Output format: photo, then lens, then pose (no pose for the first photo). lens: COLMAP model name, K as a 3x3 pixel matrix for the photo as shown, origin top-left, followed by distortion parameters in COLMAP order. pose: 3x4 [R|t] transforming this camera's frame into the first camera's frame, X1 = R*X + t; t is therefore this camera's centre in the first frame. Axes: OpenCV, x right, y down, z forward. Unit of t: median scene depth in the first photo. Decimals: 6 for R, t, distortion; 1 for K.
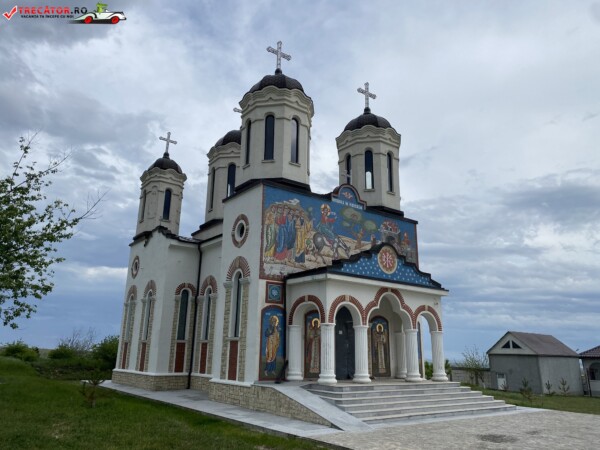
lens RADIAL K [[458.1, 0, 297.7], [0, 458.1, 216.3], [0, 0, 1]] dist [0.052564, -0.045882]
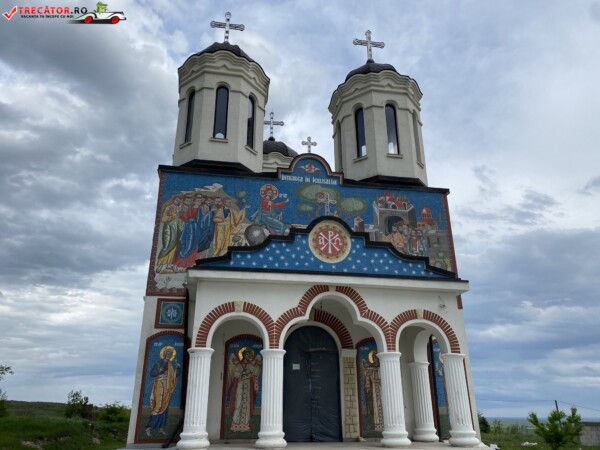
lens RADIAL K [[458.1, 0, 300.7], [0, 458.1, 220.7], [0, 0, 1]] dist [0.052564, -0.045882]
pose [[0.899850, -0.190316, -0.392492, 0.399376], [0.146468, 0.979387, -0.139097, 0.143672], [0.410874, 0.067679, 0.909177, 0.399413]]
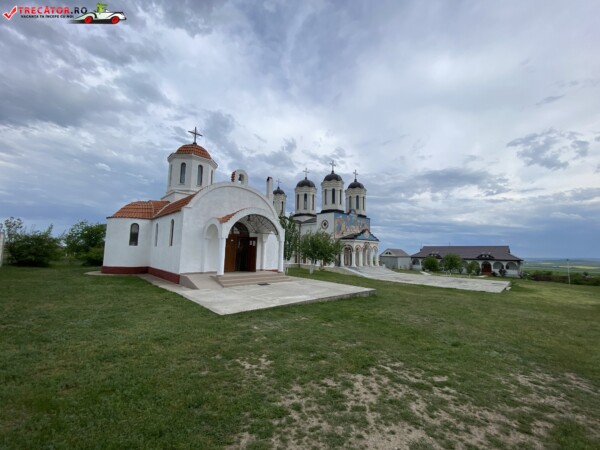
lens RADIAL K [[245.2, 0, 302.6], [0, 245.2, 221.1], [0, 0, 1]] dist [0.009156, -0.009059]
pose [[0.990685, 0.017363, 0.135061, -0.540407], [-0.039184, 0.986237, 0.160626, -0.282850], [-0.130413, -0.164422, 0.977731, -0.759687]]
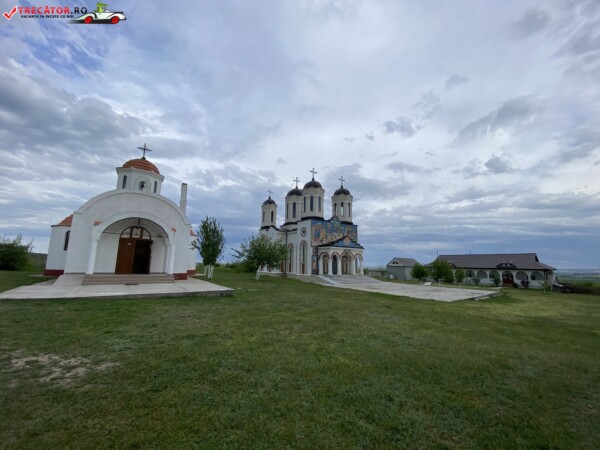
lens RADIAL K [[245.2, 0, 302.2], [0, 245.2, 222.3], [0, 0, 1]] dist [0.009156, -0.009059]
pose [[0.999885, -0.005027, -0.014303, -0.109939], [0.006718, 0.992661, 0.120746, -0.259479], [0.013592, -0.120828, 0.992580, -0.787247]]
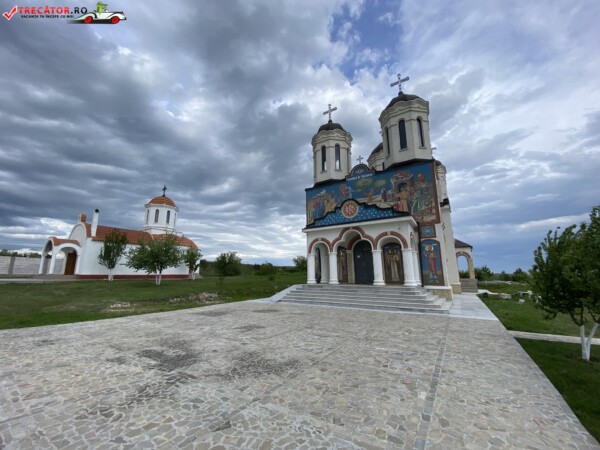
lens RADIAL K [[245.2, 0, 294.9], [0, 245.2, 227.1], [0, 0, 1]] dist [0.009156, -0.009059]
pose [[0.334207, -0.202080, -0.920581, 0.863686], [0.280688, 0.953764, -0.107463, 0.183705], [0.899733, -0.222482, 0.375476, 0.490003]]
